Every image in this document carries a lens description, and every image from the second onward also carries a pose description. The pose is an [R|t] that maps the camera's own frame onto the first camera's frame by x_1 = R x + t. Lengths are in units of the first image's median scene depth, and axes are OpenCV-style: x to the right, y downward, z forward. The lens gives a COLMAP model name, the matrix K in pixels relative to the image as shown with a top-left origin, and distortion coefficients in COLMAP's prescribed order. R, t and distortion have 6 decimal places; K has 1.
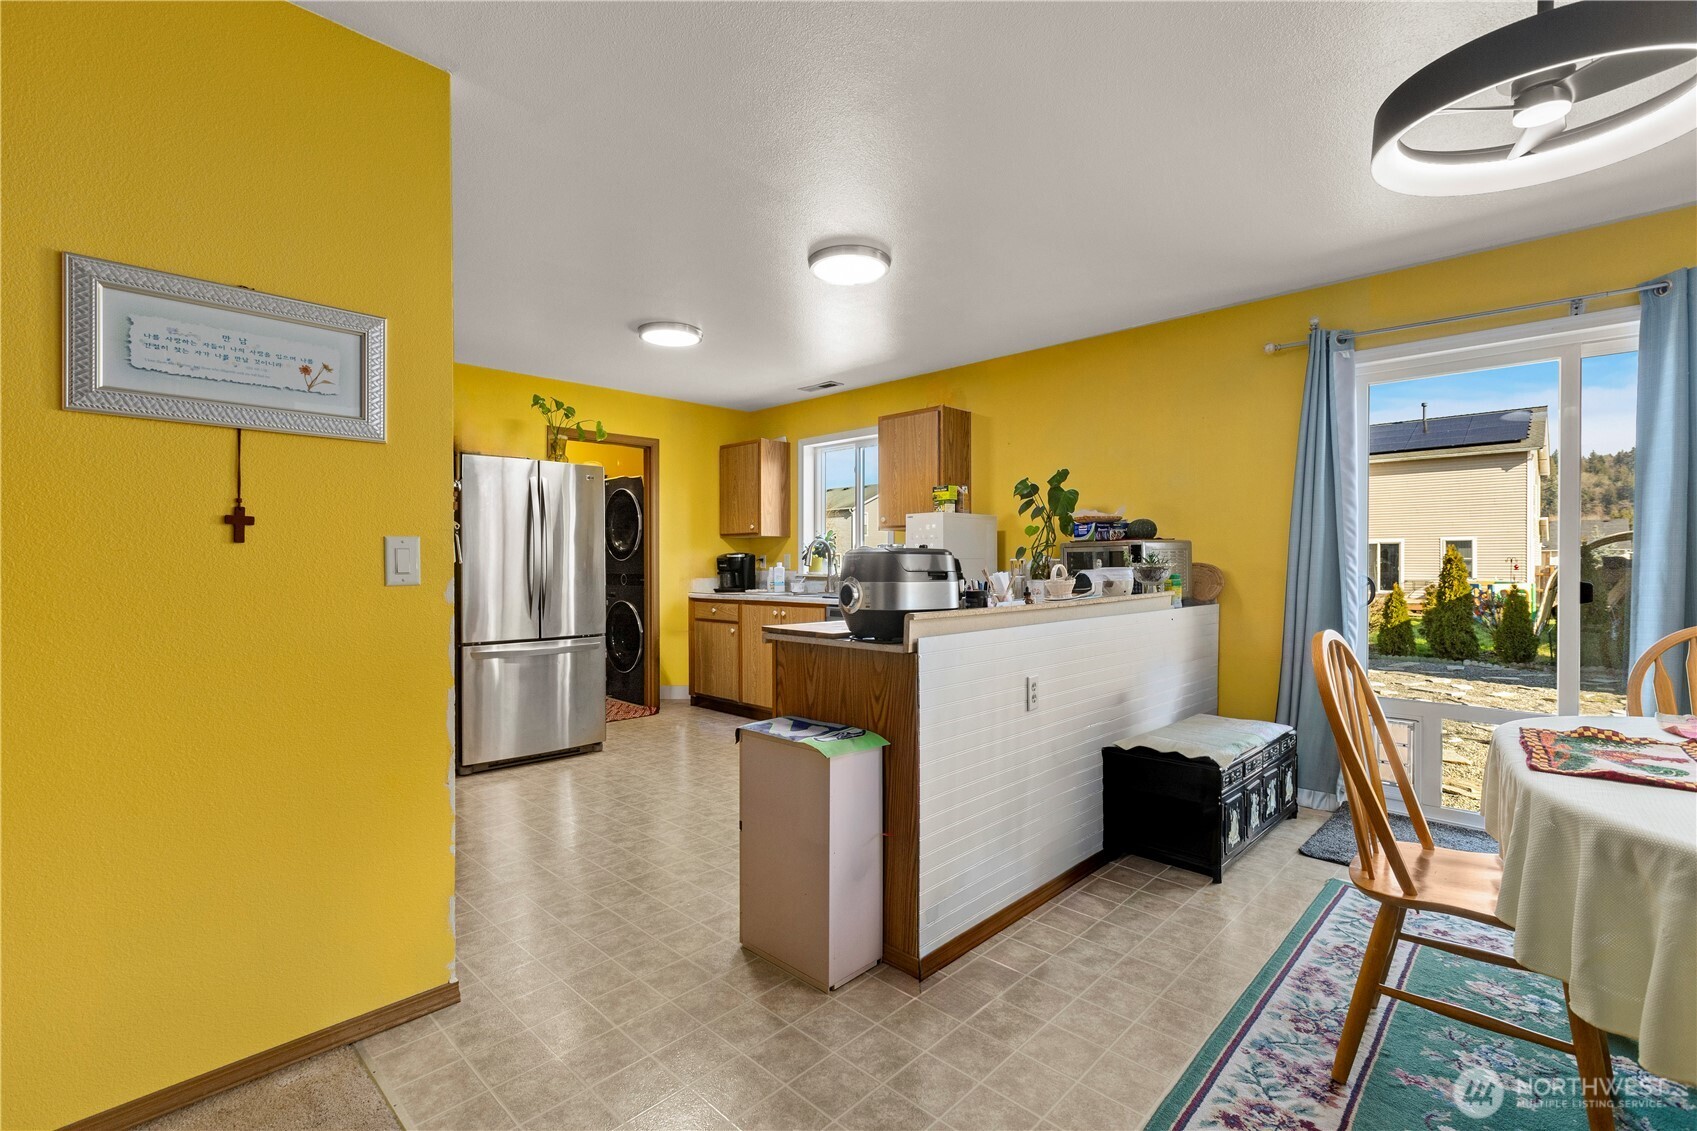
lens RADIAL K [[756.5, 0, 844.2], [0, 756.5, 563.0], [0, 0, 1]] dist [-0.003351, 0.000523]
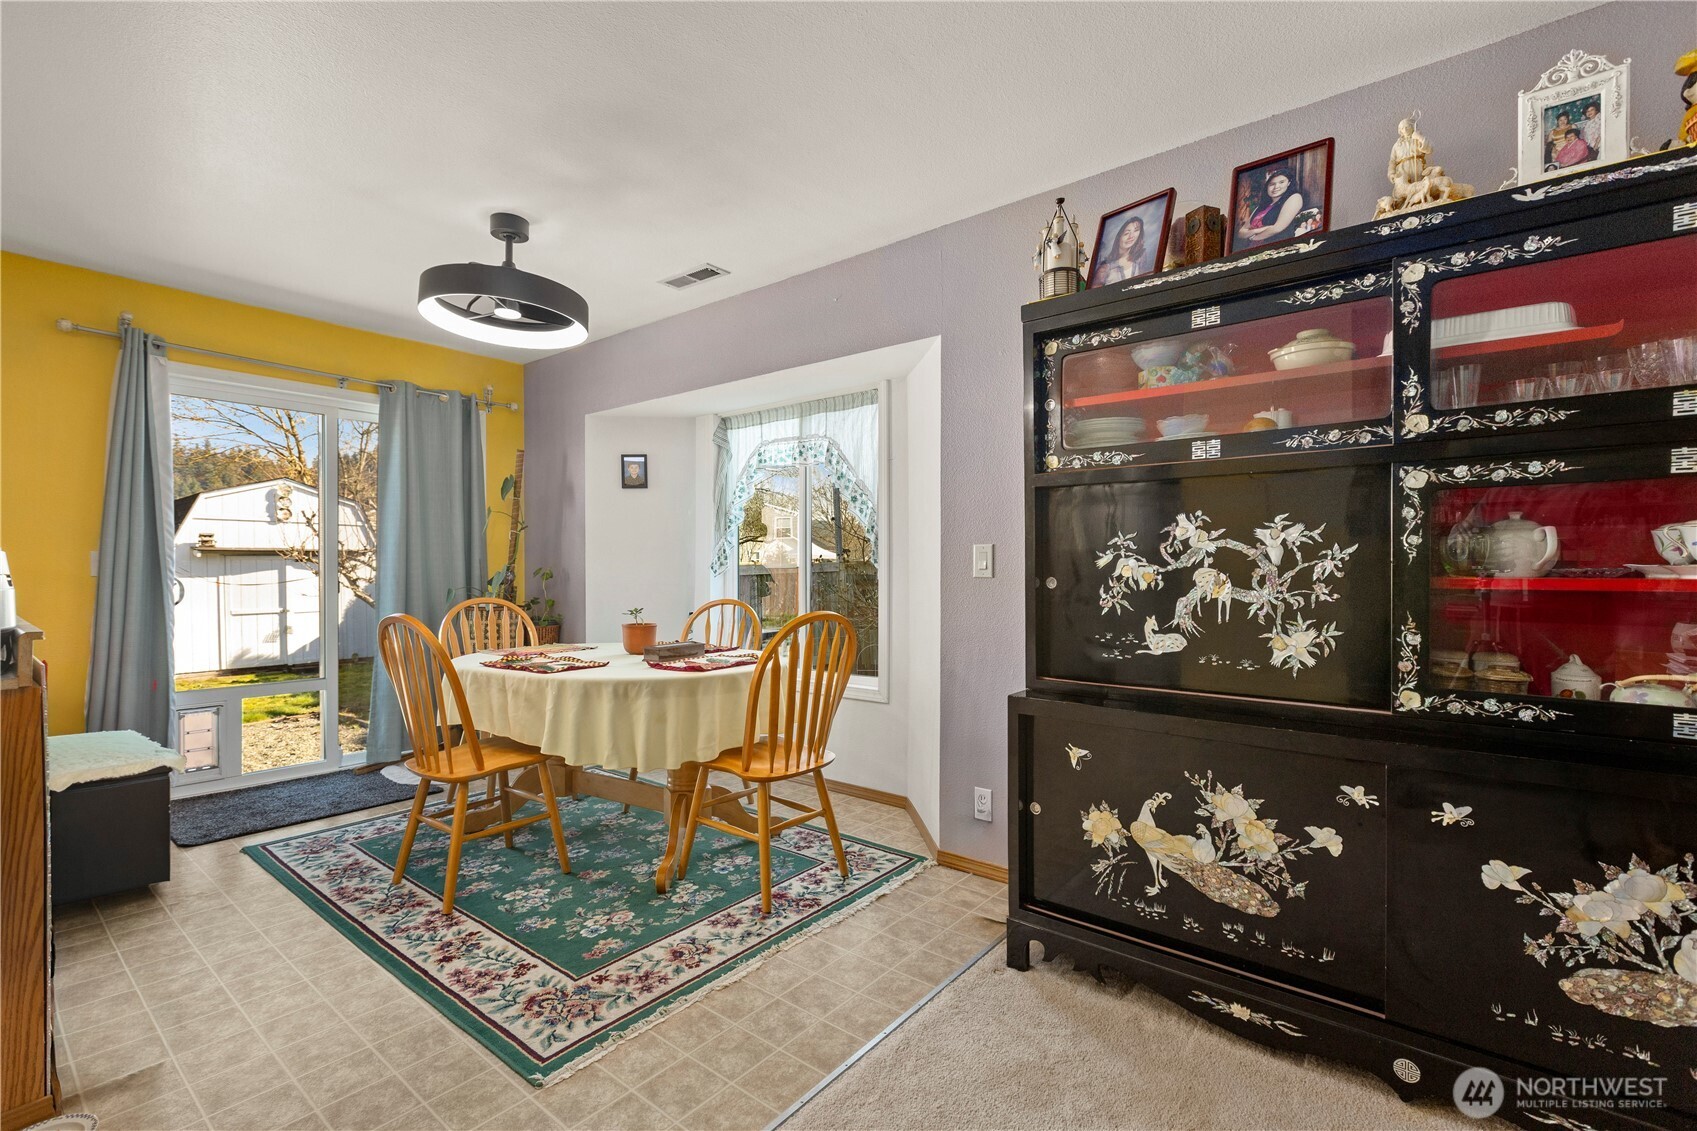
lens RADIAL K [[756.5, 0, 845.6], [0, 756.5, 575.0], [0, 0, 1]] dist [-0.003351, 0.000523]
pose [[-0.102233, -0.009133, 0.994719, -0.546284], [-0.001123, 0.999958, 0.009066, 0.003475], [-0.994760, -0.000190, -0.102239, 0.227884]]
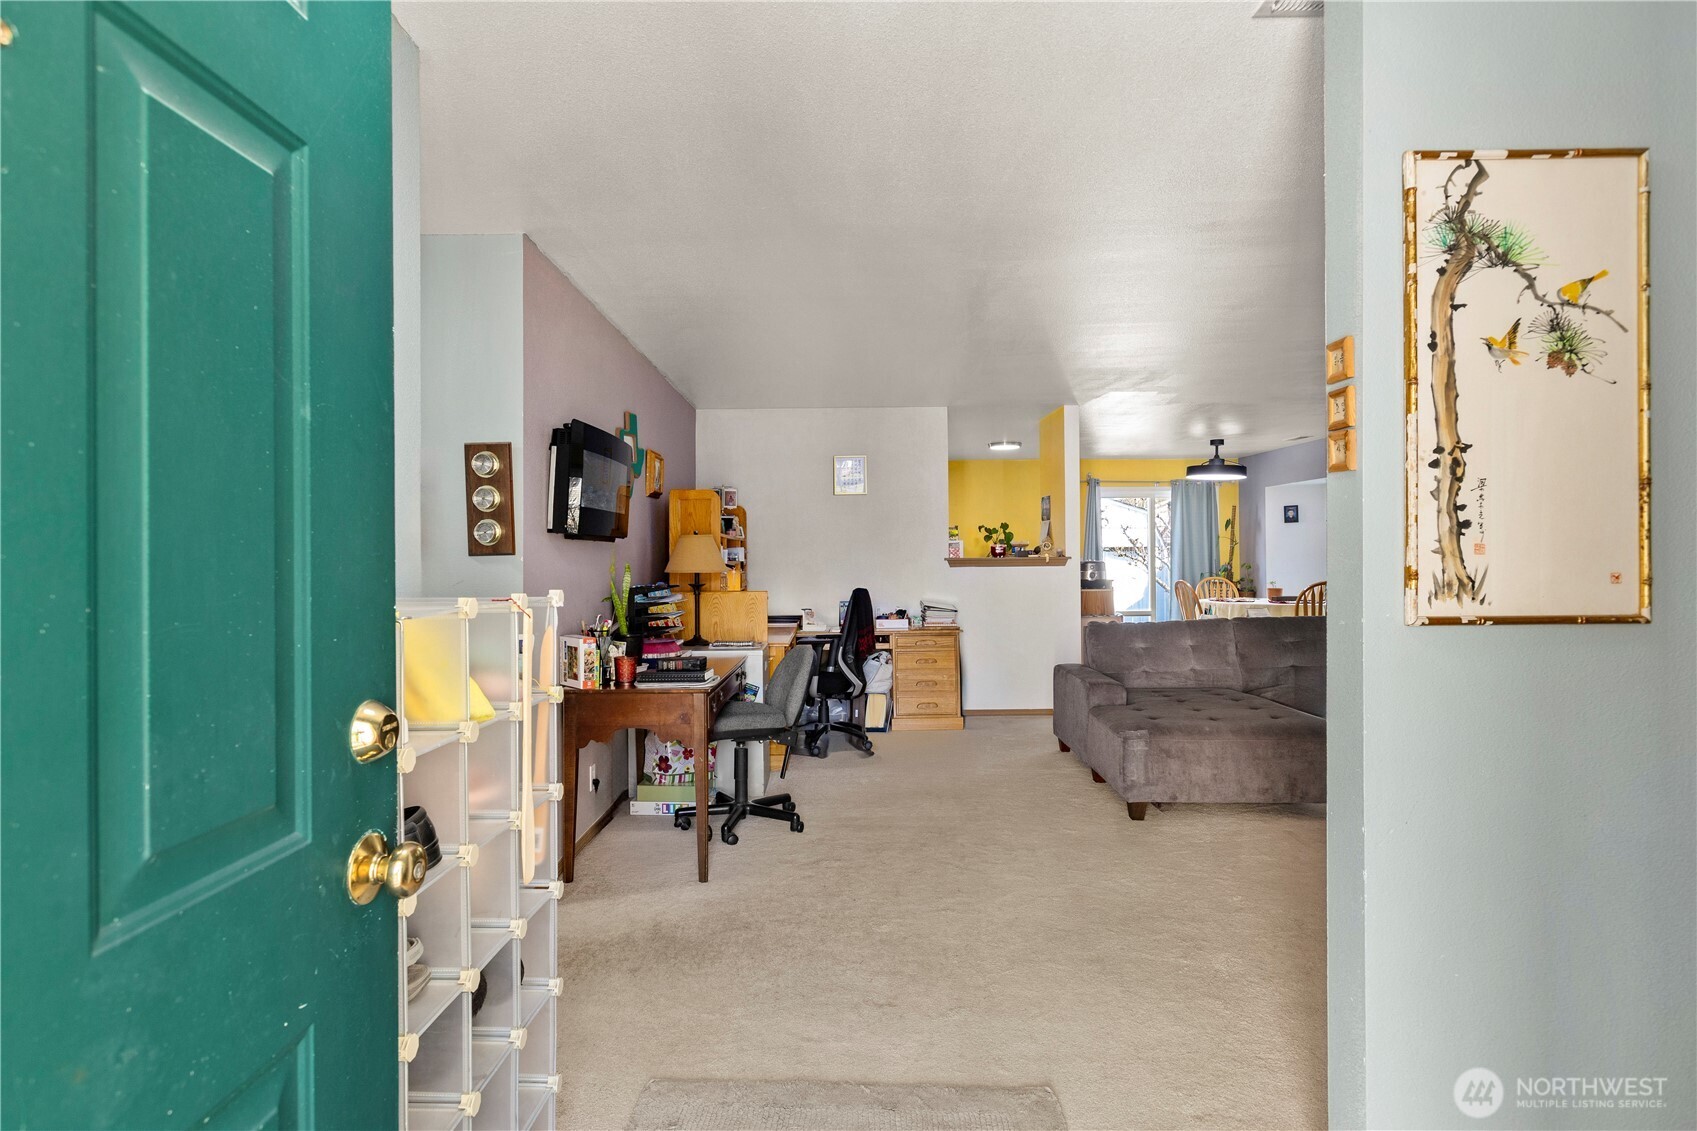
lens RADIAL K [[895.7, 0, 841.7], [0, 895.7, 562.7], [0, 0, 1]] dist [0.004368, 0.000358]
pose [[0.709305, -0.003008, 0.704895, -2.855405], [0.003963, 0.999992, 0.000280, -0.008005], [-0.704891, 0.002595, 0.709311, -0.818775]]
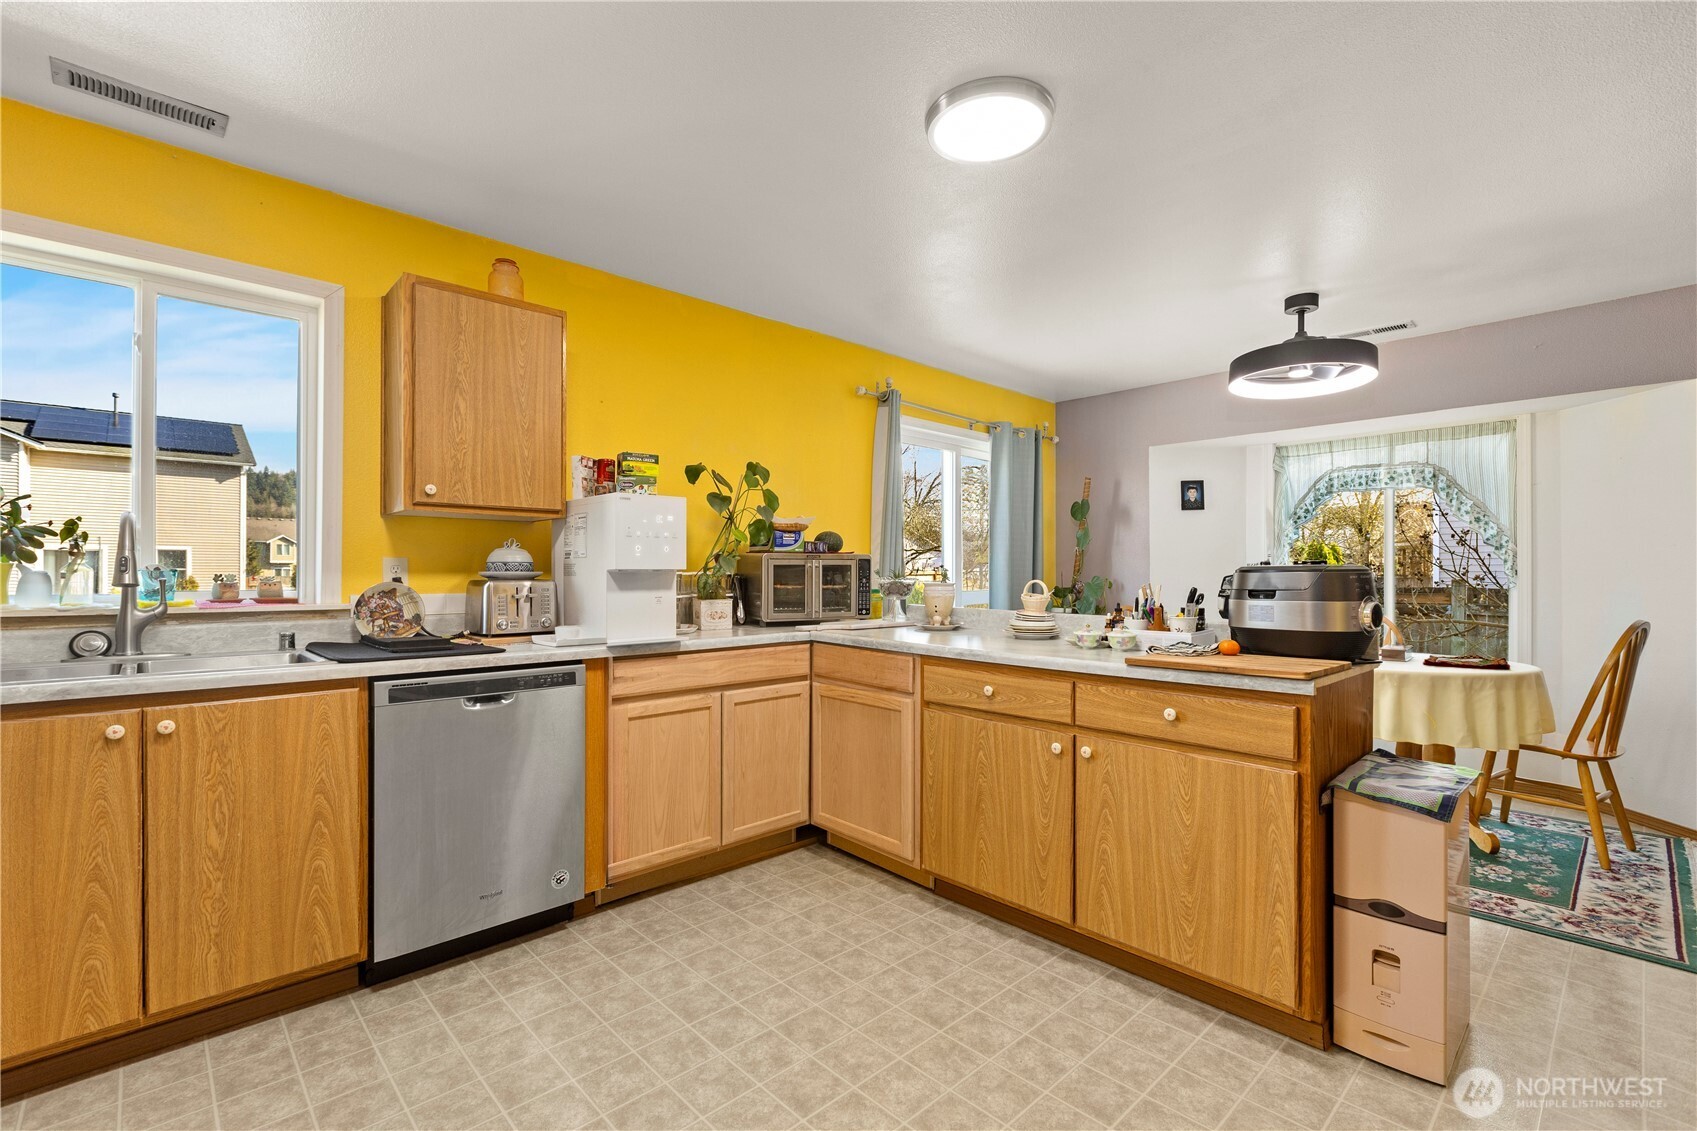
lens RADIAL K [[756.5, 0, 849.0], [0, 756.5, 575.4], [0, 0, 1]] dist [-0.003351, 0.000523]
pose [[0.044097, 0.001620, 0.999026, -0.757633], [-0.002731, 0.999995, -0.001501, -0.003302], [-0.999024, -0.002662, 0.044102, 1.260706]]
